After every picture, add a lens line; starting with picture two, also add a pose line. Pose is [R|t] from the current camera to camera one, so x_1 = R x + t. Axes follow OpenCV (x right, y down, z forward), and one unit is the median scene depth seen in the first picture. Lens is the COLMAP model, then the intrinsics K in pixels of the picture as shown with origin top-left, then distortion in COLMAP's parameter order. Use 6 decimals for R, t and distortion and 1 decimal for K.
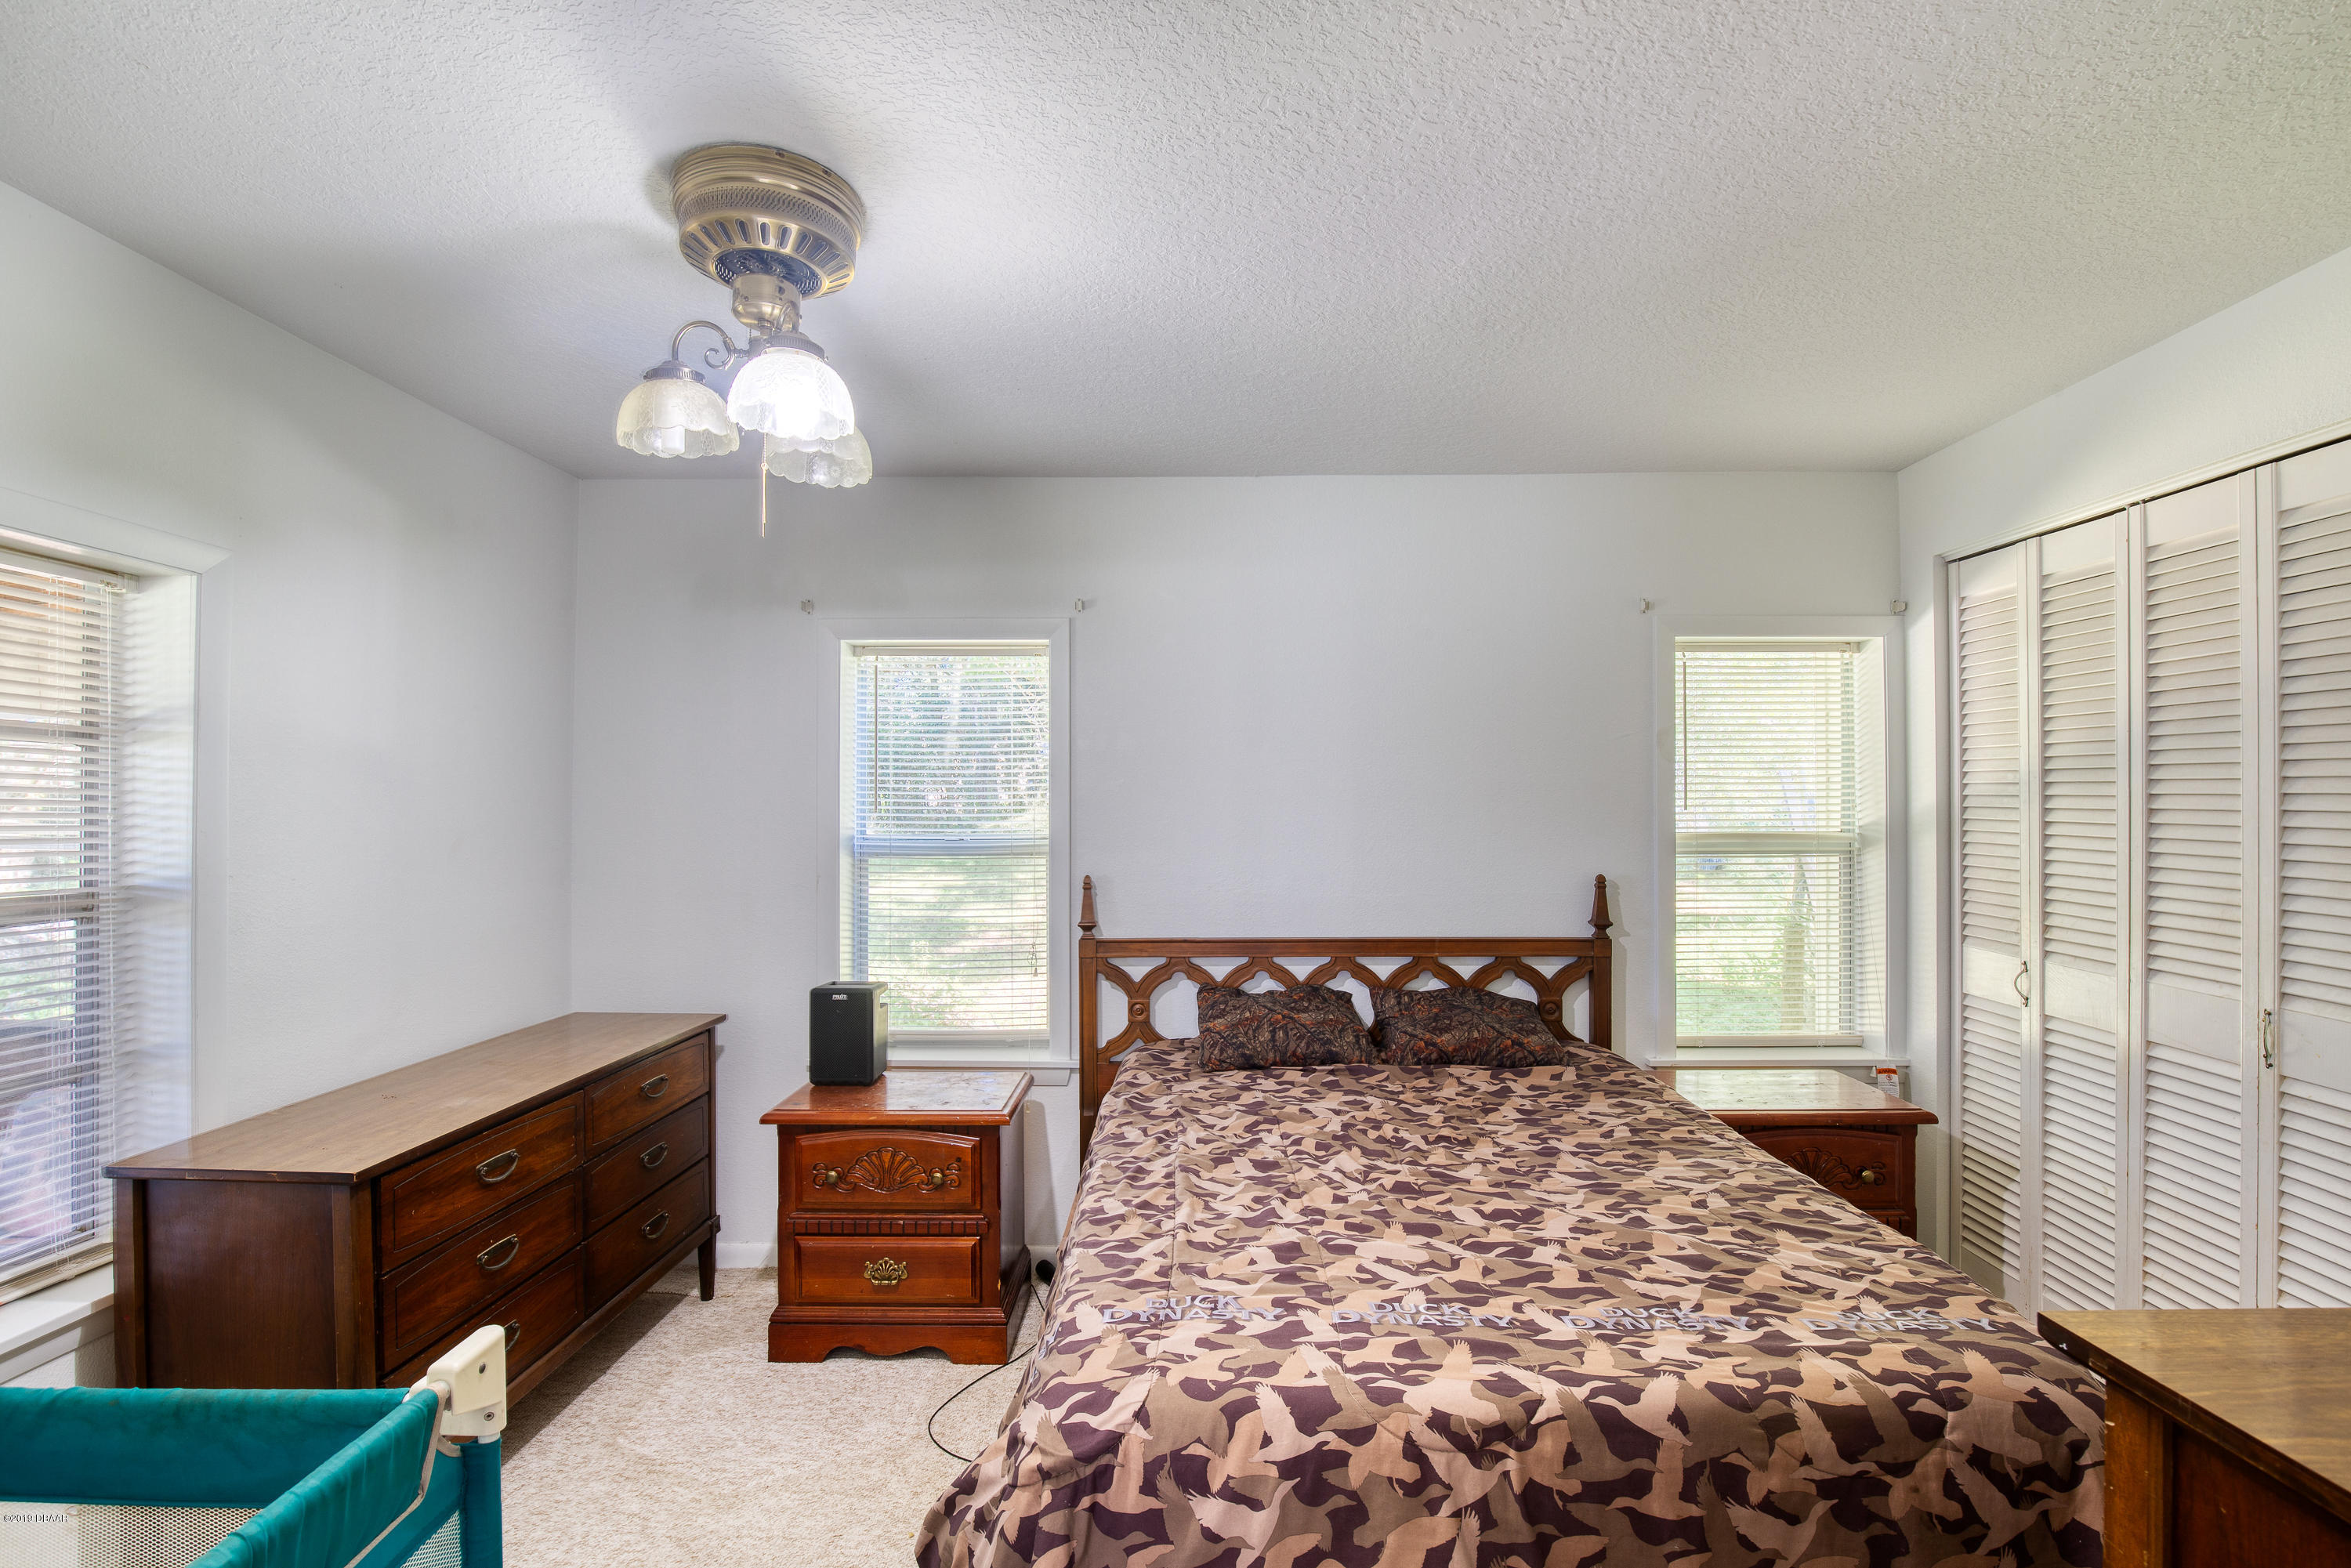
lens RADIAL K [[1107.9, 0, 1177.4], [0, 1107.9, 797.6], [0, 0, 1]] dist [-0.023874, -0.000502]
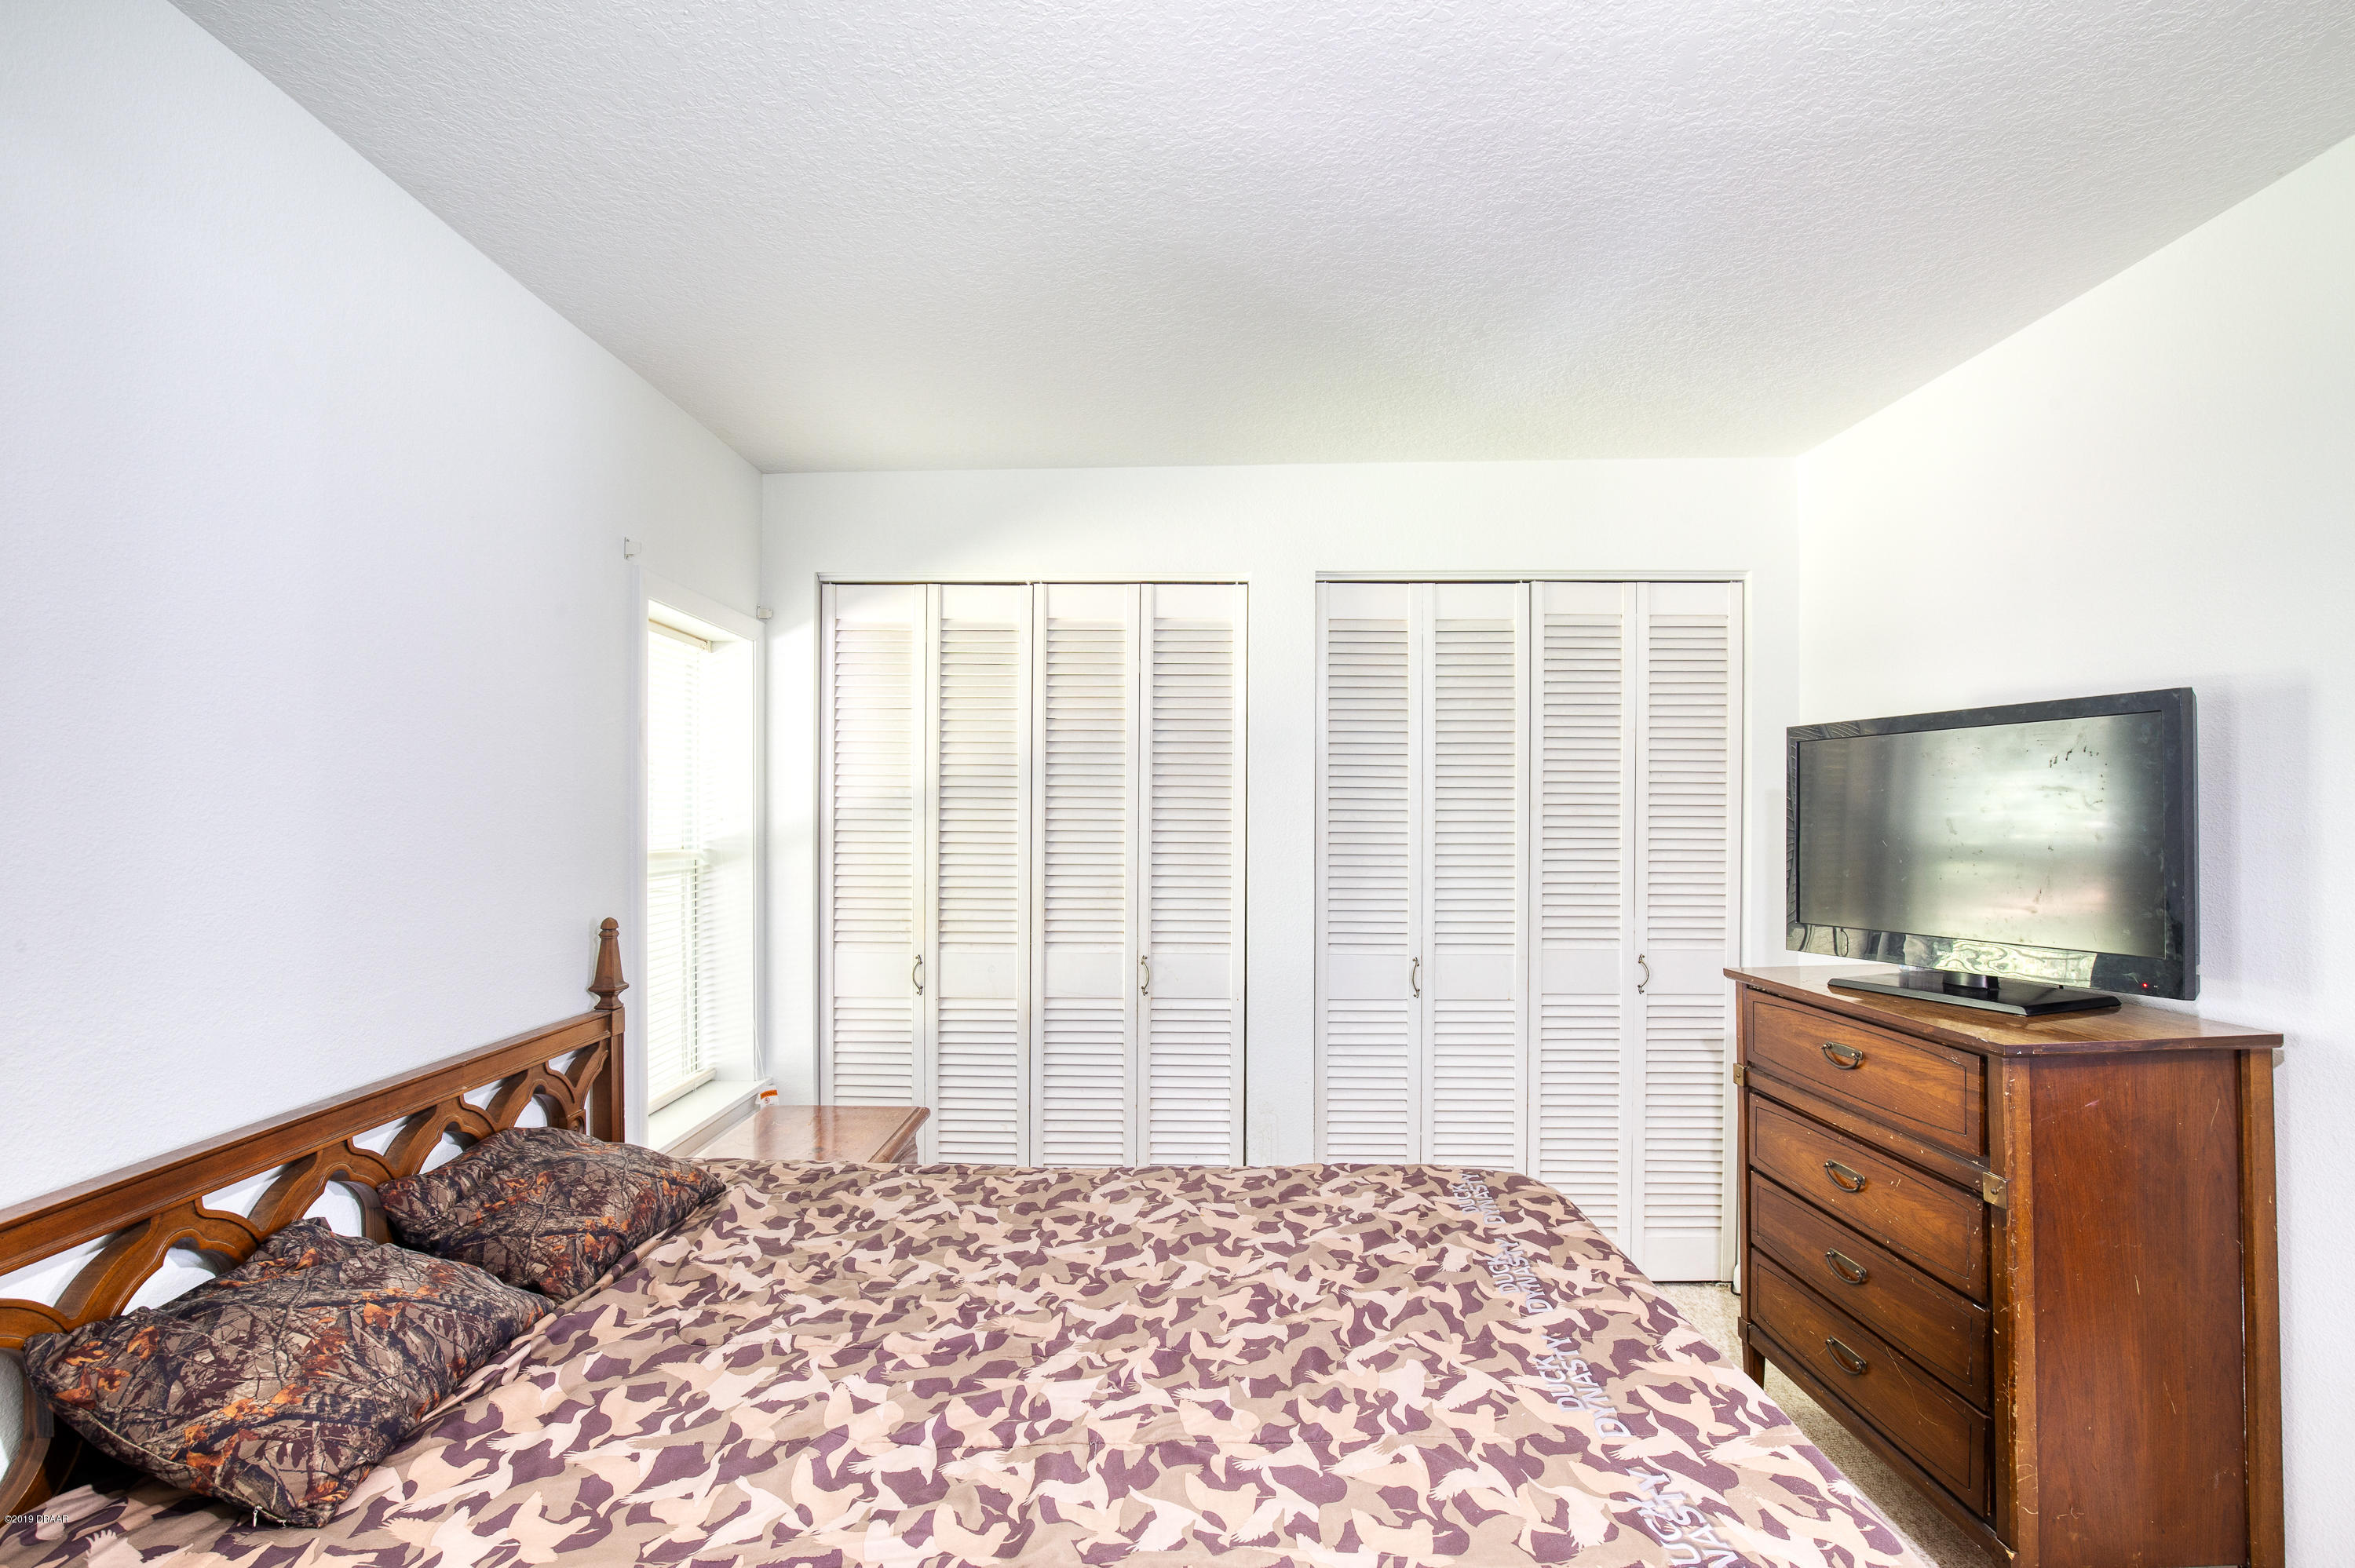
lens RADIAL K [[1109.7, 0, 1179.4], [0, 1109.7, 797.6], [0, 0, 1]] dist [-0.023874, -0.000502]
pose [[-0.028439, 0.014030, 0.999497, -0.446005], [-0.002146, 0.999898, -0.014097, 0.003343], [-0.999593, -0.002546, -0.028406, 0.890547]]
